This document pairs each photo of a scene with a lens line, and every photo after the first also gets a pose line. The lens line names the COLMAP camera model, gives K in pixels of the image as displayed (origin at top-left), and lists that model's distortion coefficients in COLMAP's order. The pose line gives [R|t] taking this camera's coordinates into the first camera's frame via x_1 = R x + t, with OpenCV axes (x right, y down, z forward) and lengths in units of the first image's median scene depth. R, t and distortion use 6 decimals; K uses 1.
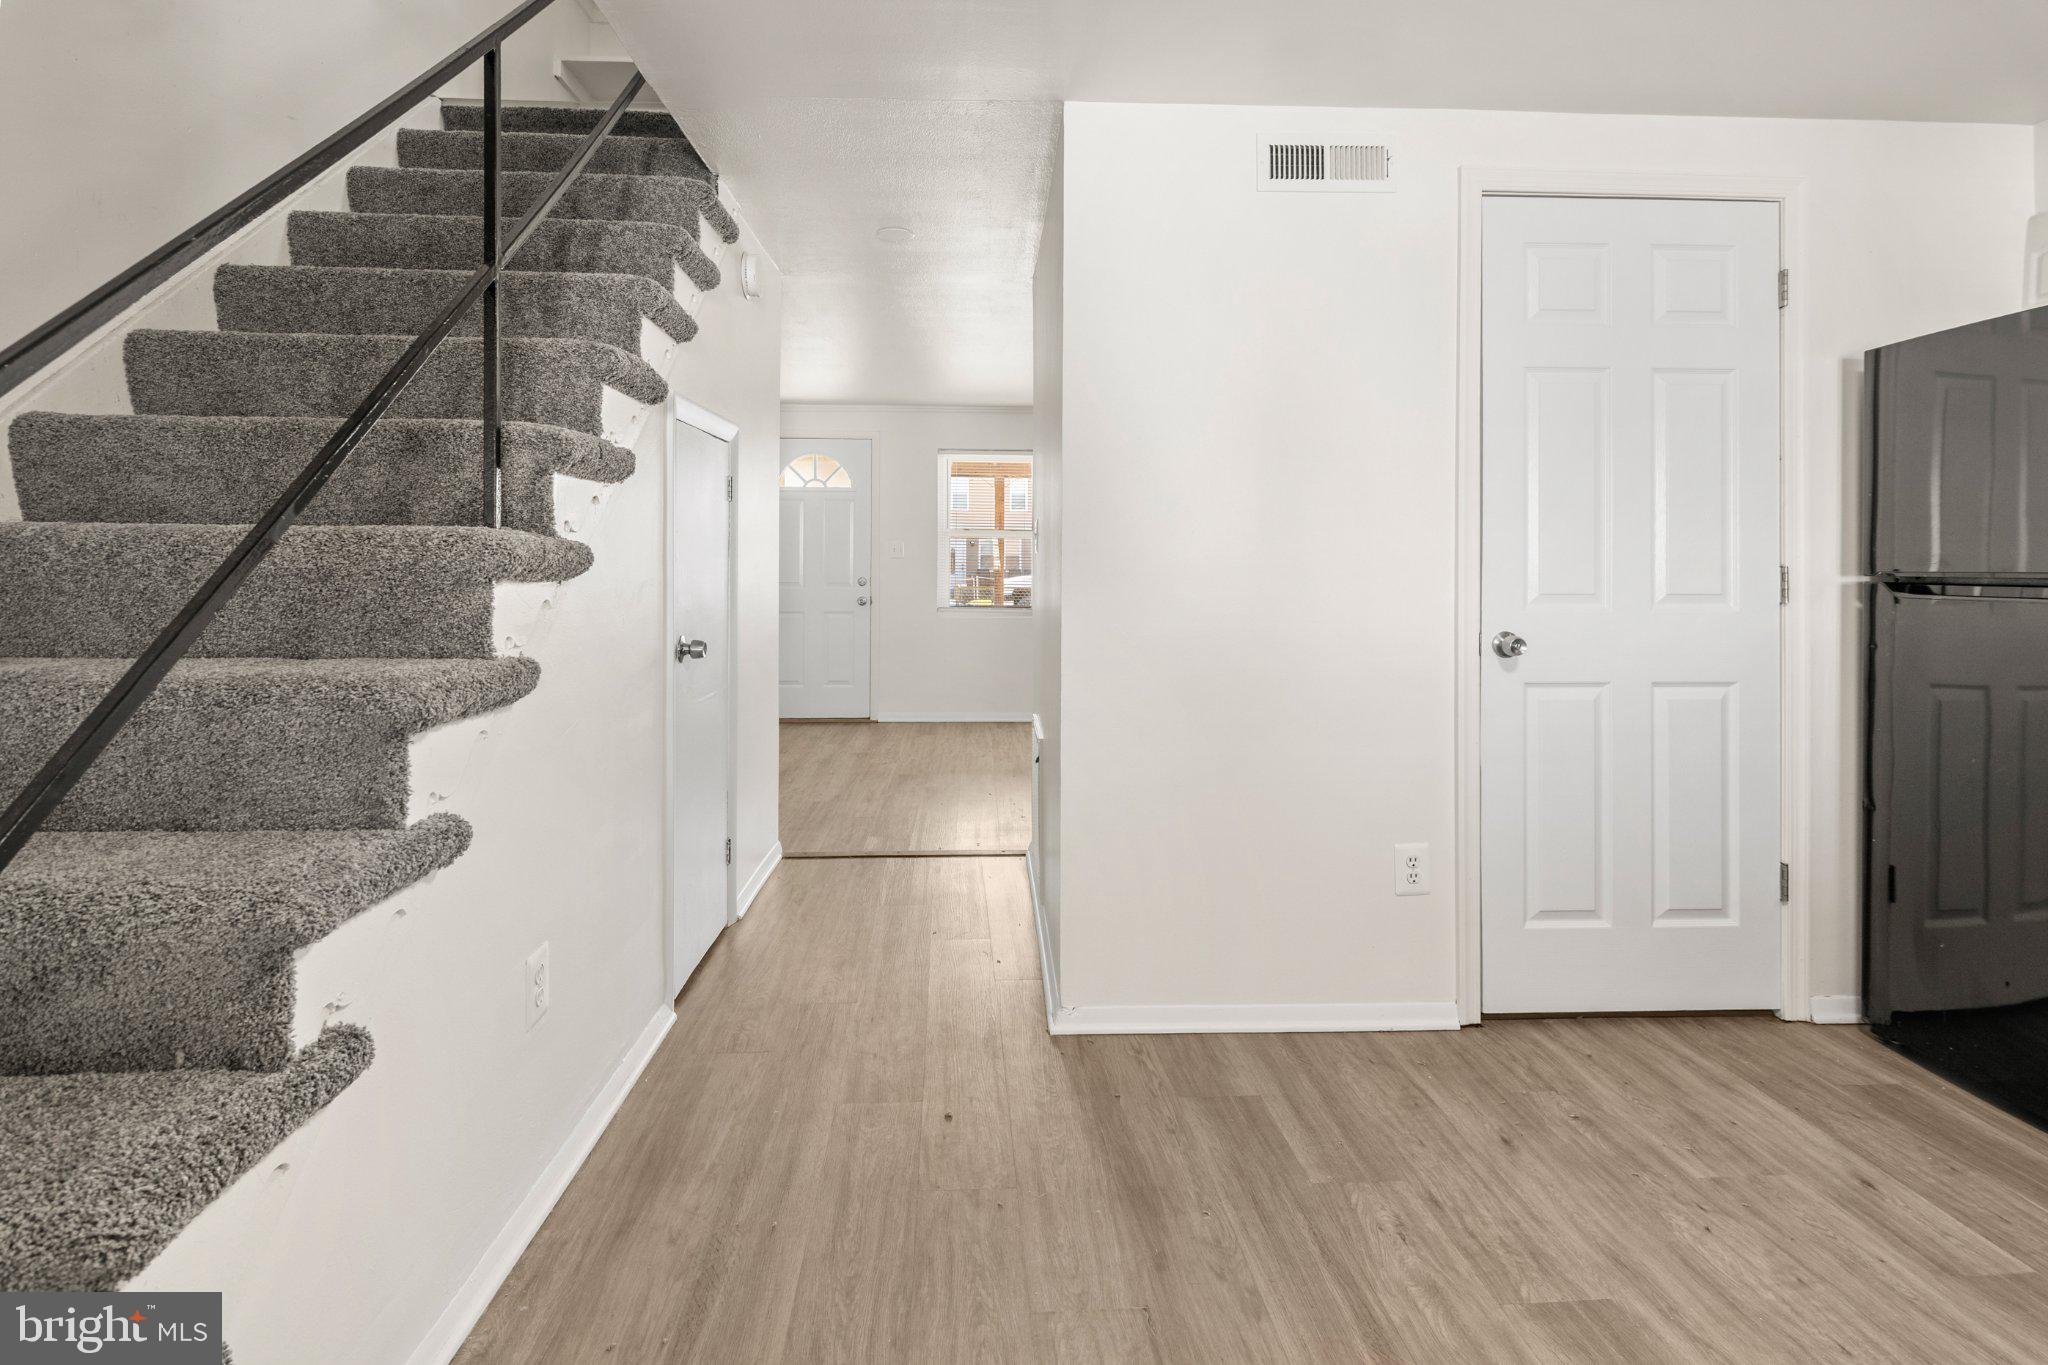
lens RADIAL K [[1003.0, 0, 1020.6], [0, 1003.0, 581.0], [0, 0, 1]] dist [0.002126, -0.000564]
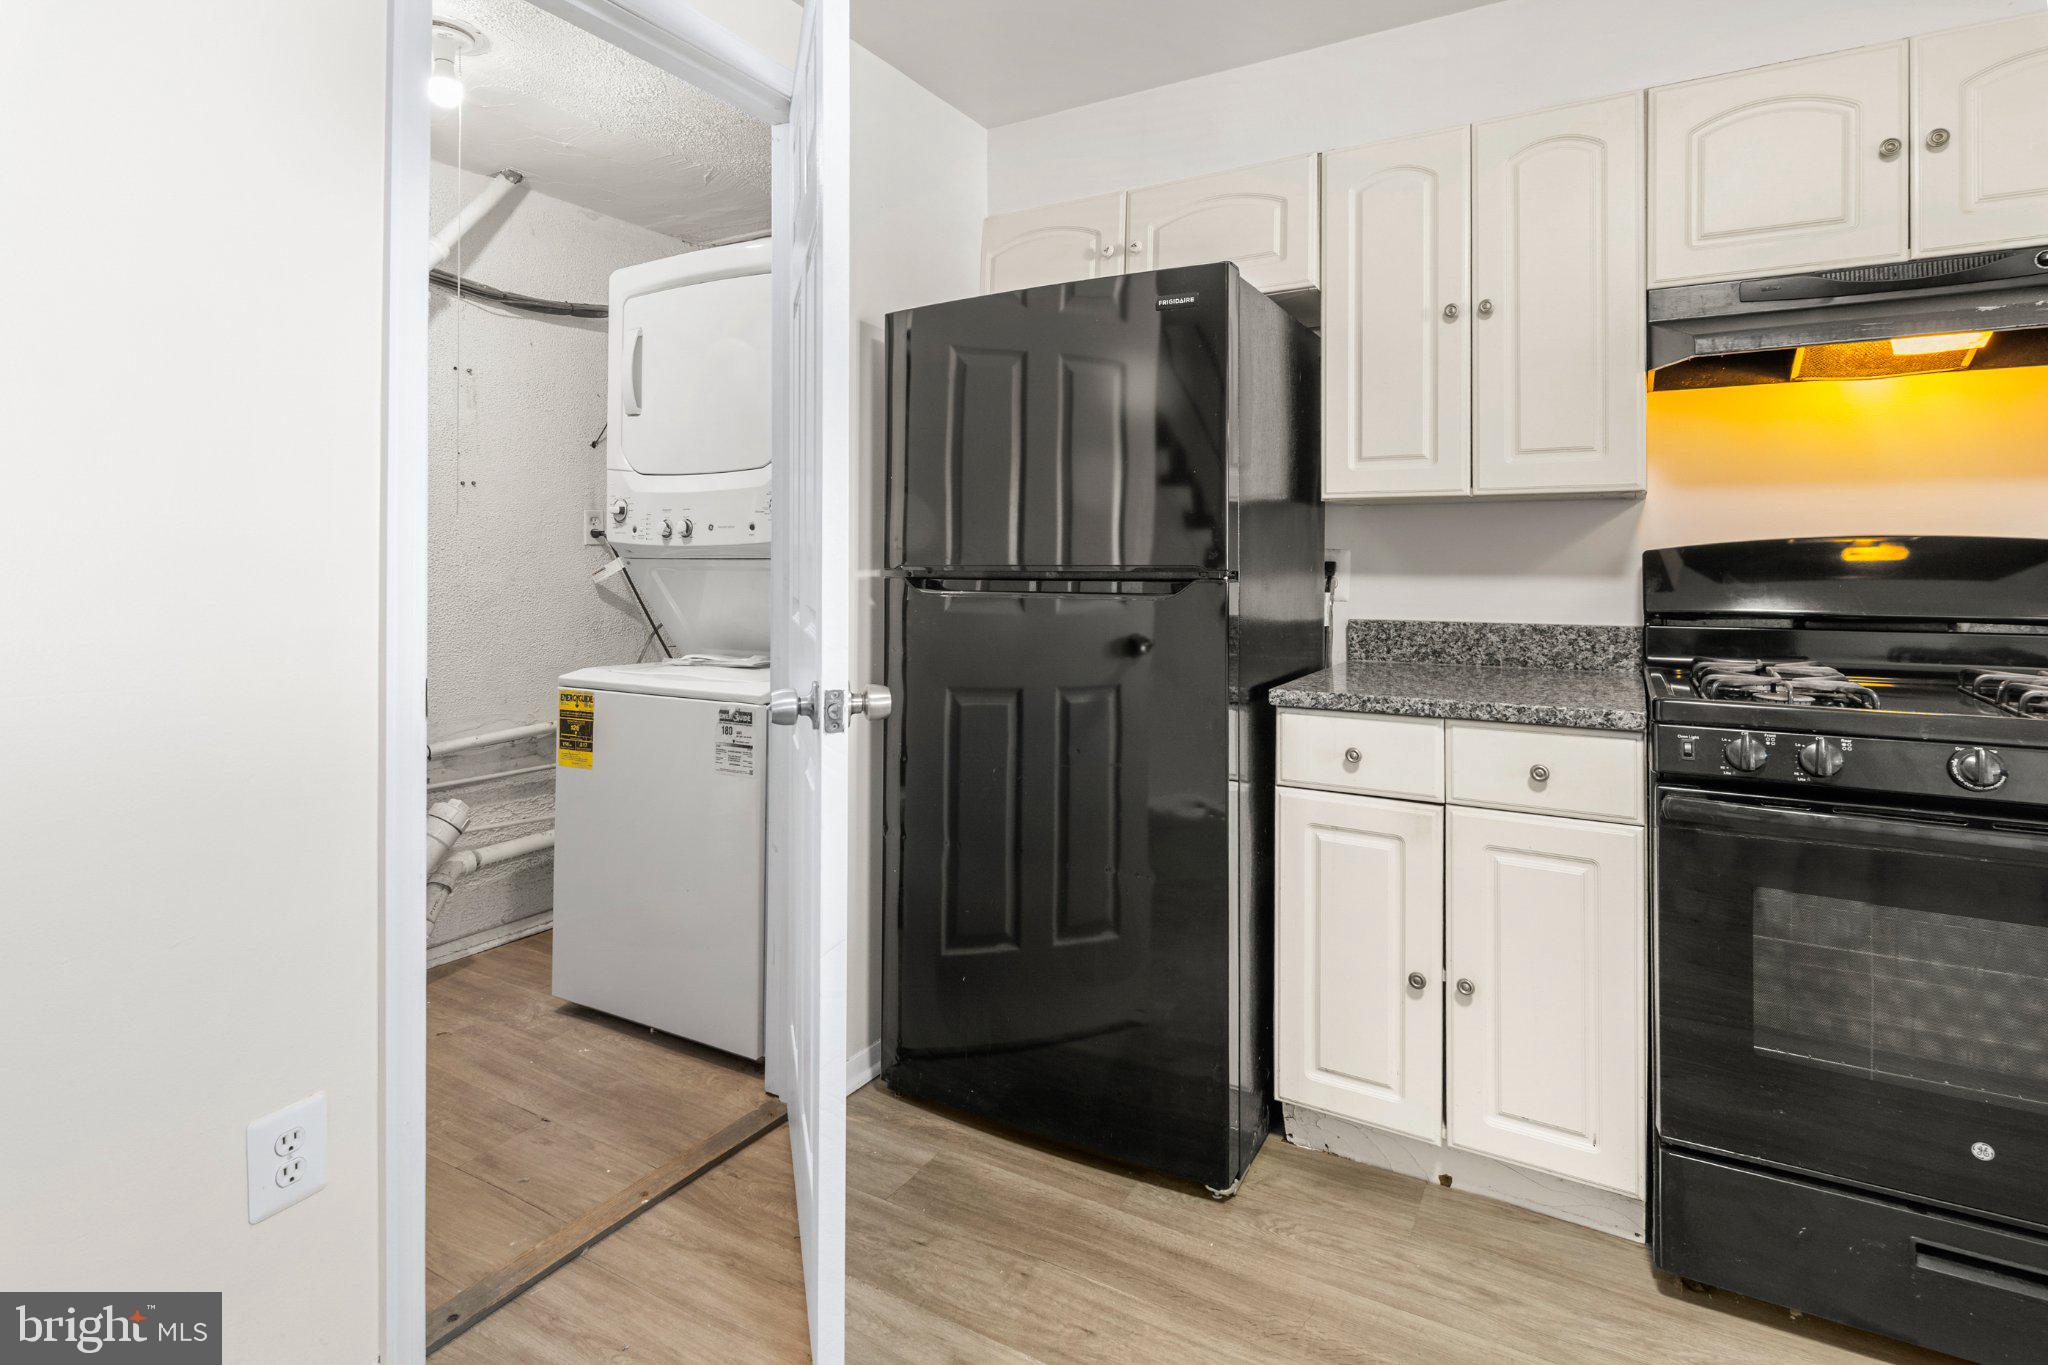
lens RADIAL K [[1023.5, 0, 1024.2], [0, 1023.5, 542.2], [0, 0, 1]] dist [0.003285, -0.001440]
pose [[0.551681, 0.012406, 0.833963, 0.168777], [0.016044, 0.999547, -0.025483, -0.004492], [-0.833901, 0.027439, 0.551232, 0.417848]]
